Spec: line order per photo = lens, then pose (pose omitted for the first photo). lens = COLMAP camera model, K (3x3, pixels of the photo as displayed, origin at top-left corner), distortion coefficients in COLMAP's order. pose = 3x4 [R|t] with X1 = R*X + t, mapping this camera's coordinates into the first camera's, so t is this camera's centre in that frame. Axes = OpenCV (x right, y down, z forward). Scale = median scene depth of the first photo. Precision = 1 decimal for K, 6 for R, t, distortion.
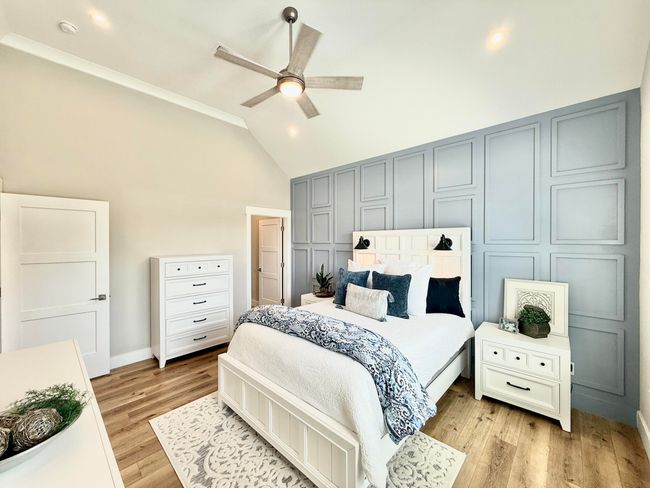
lens RADIAL K [[260.8, 0, 310.7], [0, 260.8, 241.4], [0, 0, 1]] dist [0.000430, -0.000017]
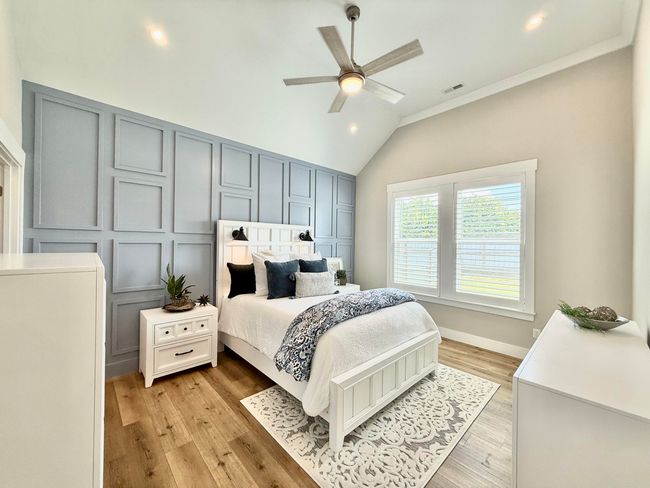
lens RADIAL K [[258.4, 0, 325.0], [0, 258.4, 244.0], [0, 0, 1]] dist [0.017774, 0.000056]
pose [[0.038605, -0.026906, 0.998892, -0.764120], [-0.037462, 0.998896, 0.028354, 0.003854], [-0.998552, -0.038515, 0.037555, 0.720151]]
